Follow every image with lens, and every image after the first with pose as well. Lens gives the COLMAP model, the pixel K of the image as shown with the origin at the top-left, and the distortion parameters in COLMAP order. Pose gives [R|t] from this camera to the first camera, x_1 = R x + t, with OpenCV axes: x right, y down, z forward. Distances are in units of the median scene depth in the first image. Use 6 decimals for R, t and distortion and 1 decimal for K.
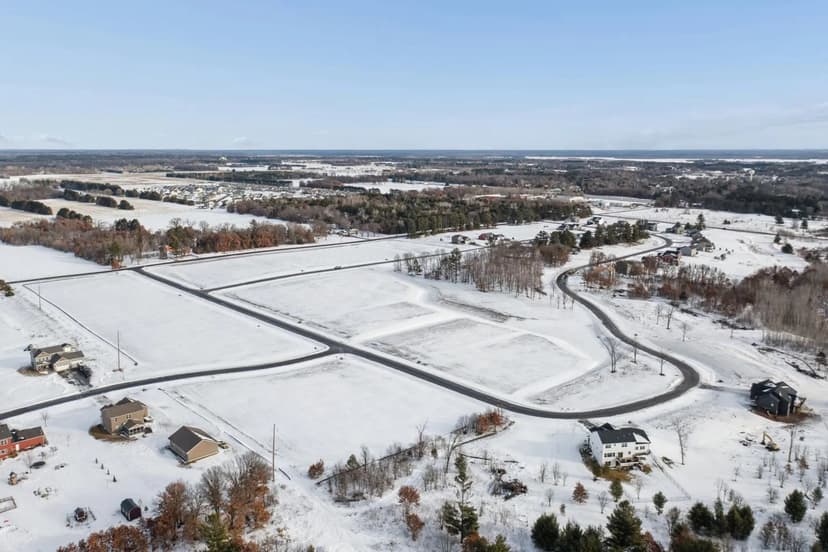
lens RADIAL K [[653.9, 0, 414.0], [0, 653.9, 276.0], [0, 0, 1]] dist [-0.017963, -0.005107]
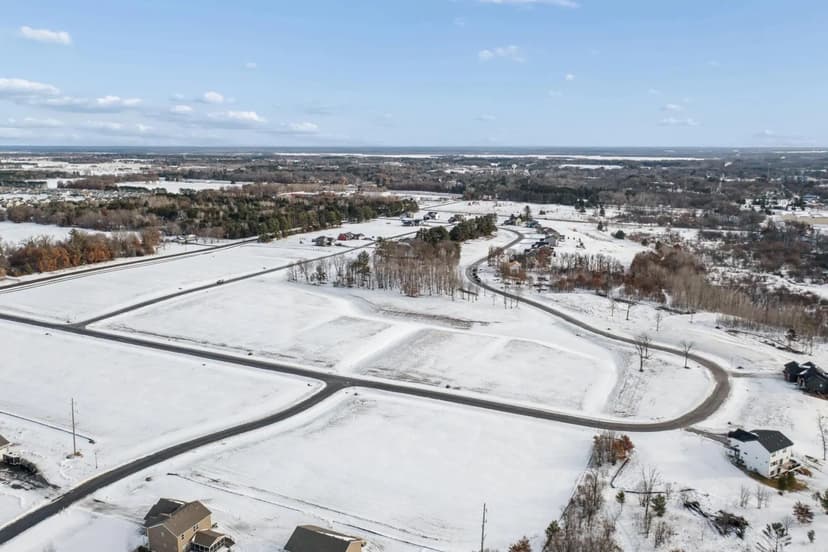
lens RADIAL K [[653.9, 0, 414.0], [0, 653.9, 276.0], [0, 0, 1]] dist [-0.017963, -0.005107]
pose [[0.927652, -0.068538, 0.367103, -0.270263], [0.066631, 0.997617, 0.017880, -0.025914], [-0.367454, 0.007874, 0.930008, 0.165391]]
